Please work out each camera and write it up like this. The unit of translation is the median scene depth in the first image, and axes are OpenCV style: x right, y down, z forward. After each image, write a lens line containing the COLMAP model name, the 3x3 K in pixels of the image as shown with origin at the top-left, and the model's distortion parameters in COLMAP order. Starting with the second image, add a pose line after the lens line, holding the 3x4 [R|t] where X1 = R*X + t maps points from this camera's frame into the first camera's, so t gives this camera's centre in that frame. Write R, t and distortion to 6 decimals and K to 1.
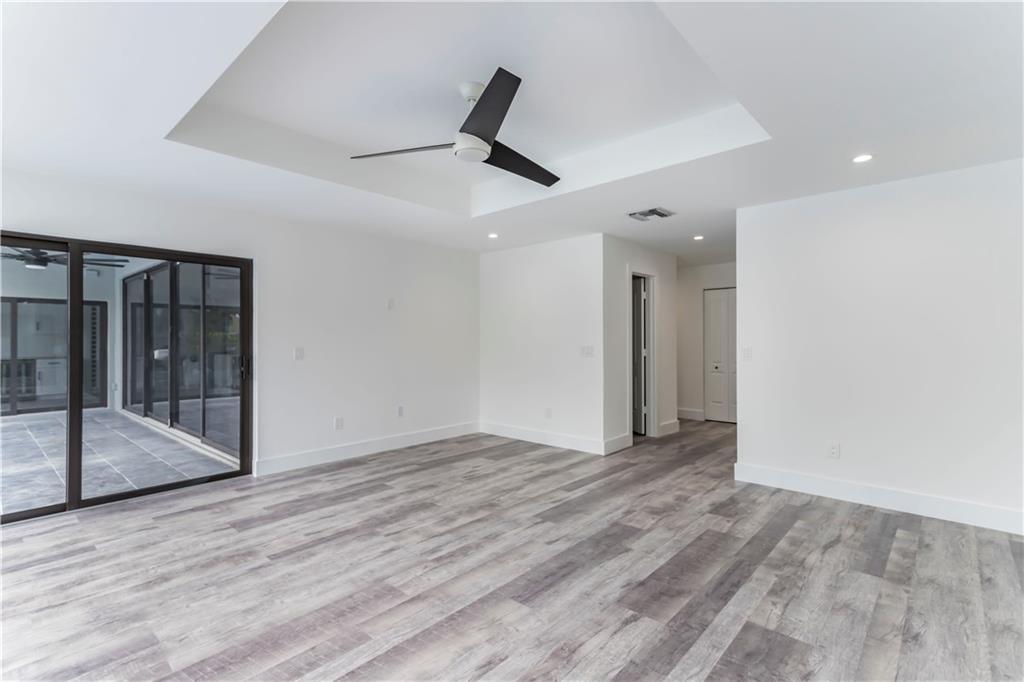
lens RADIAL K [[491.0, 0, 511.9], [0, 491.0, 334.9], [0, 0, 1]] dist [0.026917, 0.002969]
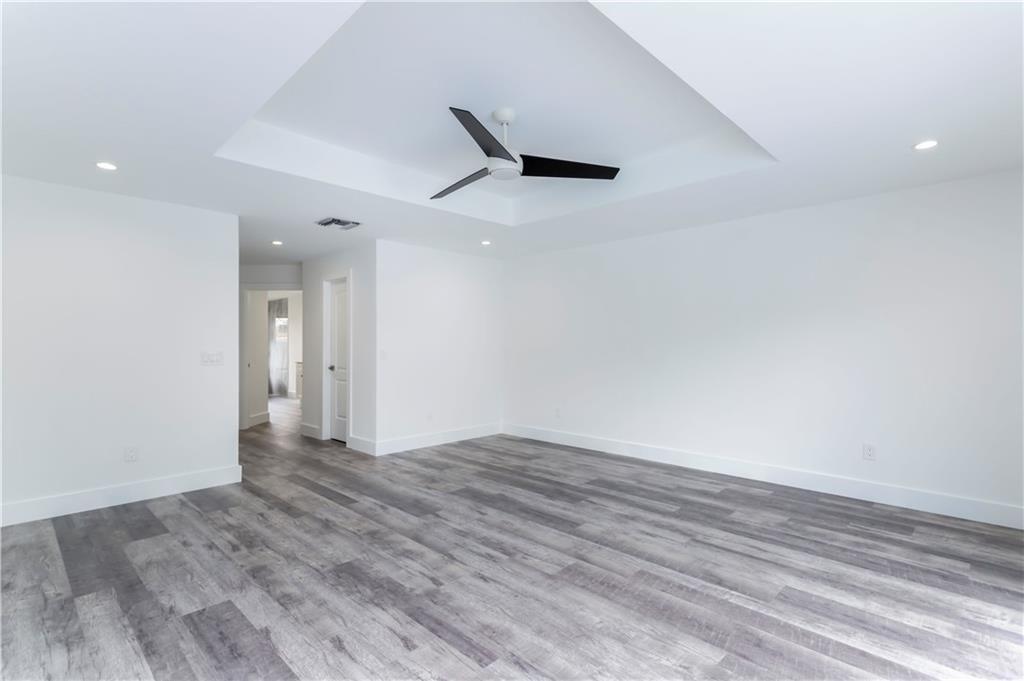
lens RADIAL K [[491.0, 0, 501.2], [0, 491.0, 343.1], [0, 0, 1]] dist [0.026917, 0.002969]
pose [[0.035669, 0.006761, 0.999341, -1.018466], [-0.010998, 0.999919, -0.006372, 0.015846], [-0.999303, -0.010764, 0.035740, 0.842890]]
